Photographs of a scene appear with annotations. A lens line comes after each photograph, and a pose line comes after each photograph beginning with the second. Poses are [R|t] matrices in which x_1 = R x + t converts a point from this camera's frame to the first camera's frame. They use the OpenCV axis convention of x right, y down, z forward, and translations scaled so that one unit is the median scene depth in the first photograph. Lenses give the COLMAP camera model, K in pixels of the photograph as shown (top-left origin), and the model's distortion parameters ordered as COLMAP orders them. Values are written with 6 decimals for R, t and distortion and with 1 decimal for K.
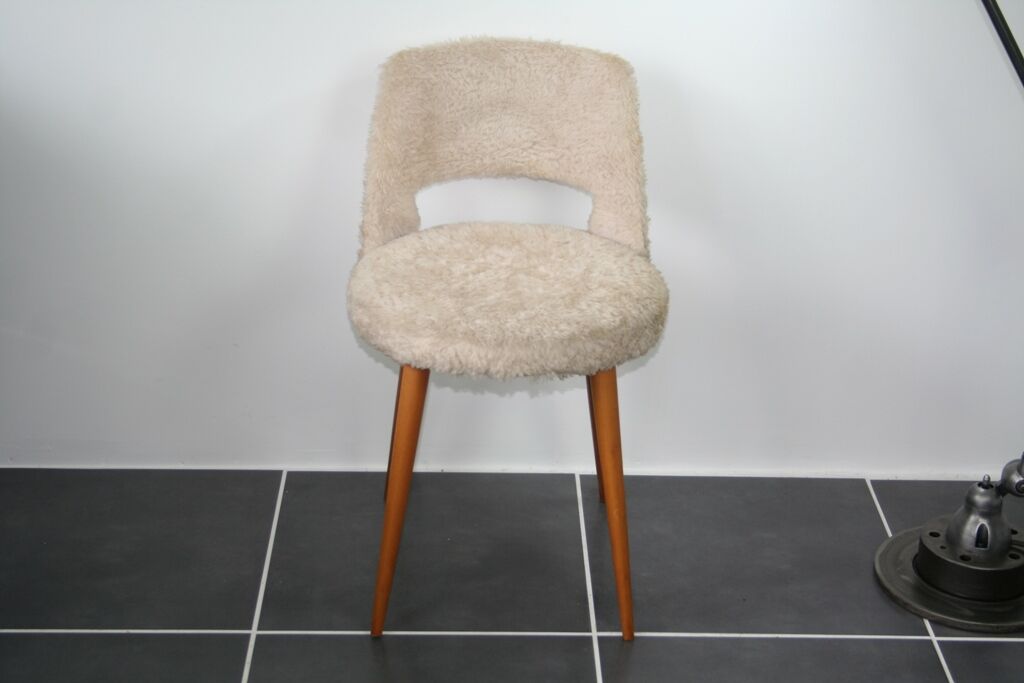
lens RADIAL K [[1883.1, 0, 512.0], [0, 1883.1, 341.5], [0, 0, 1]] dist [0.015871, 0.051259]
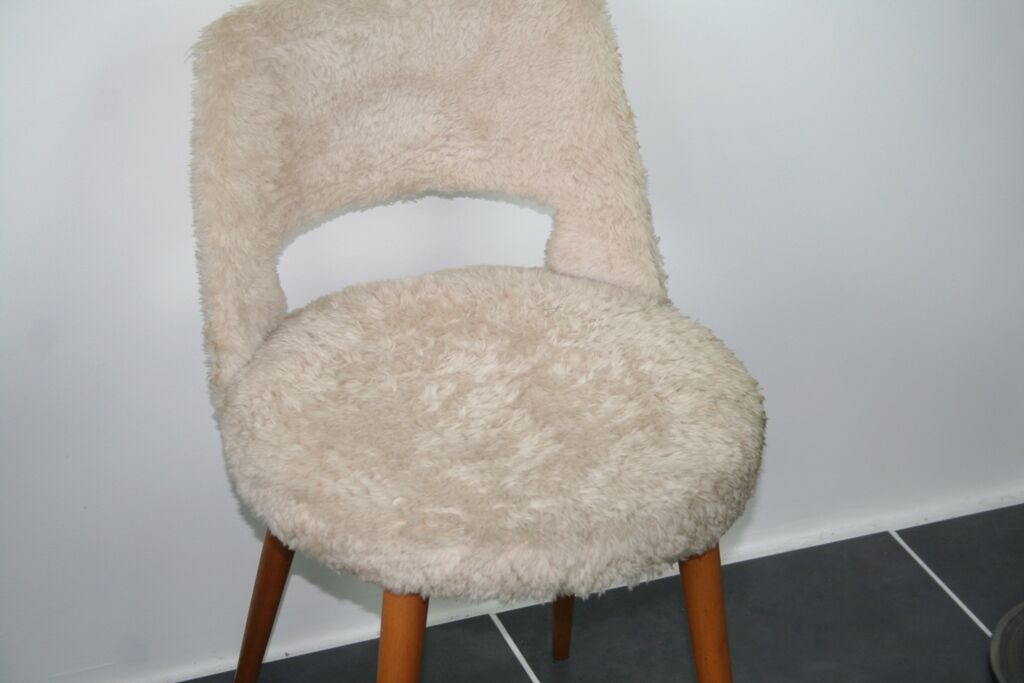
lens RADIAL K [[2317.5, 0, 512.0], [0, 2317.5, 341.5], [0, 0, 1]] dist [0.039130, 0.029916]
pose [[0.931304, -0.170480, 0.321884, -0.219171], [0.132821, 0.981806, 0.135707, -0.140465], [-0.339163, -0.083632, 0.937003, 0.304996]]
